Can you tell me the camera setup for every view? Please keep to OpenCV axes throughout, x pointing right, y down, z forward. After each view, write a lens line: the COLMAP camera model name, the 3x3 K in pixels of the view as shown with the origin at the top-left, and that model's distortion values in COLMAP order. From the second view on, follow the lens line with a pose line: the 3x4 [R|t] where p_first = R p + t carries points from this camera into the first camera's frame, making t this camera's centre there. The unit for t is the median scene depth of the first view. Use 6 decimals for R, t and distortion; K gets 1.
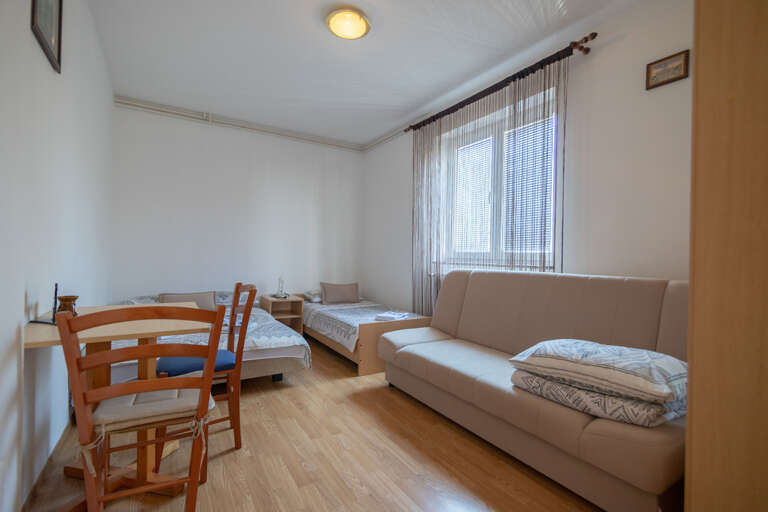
lens RADIAL K [[358.9, 0, 382.7], [0, 358.9, 256.4], [0, 0, 1]] dist [-0.018072, -0.001545]
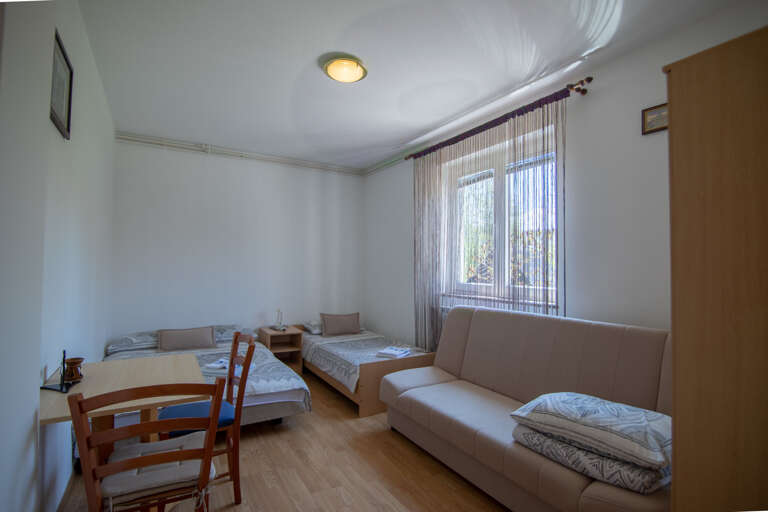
lens RADIAL K [[375.7, 0, 381.2], [0, 375.7, 255.1], [0, 0, 1]] dist [-0.040437, -0.000573]
pose [[0.999873, -0.010362, -0.012093, 0.011119], [0.009928, 0.999322, -0.035460, -0.092841], [0.012452, 0.035336, 0.999298, -0.035711]]
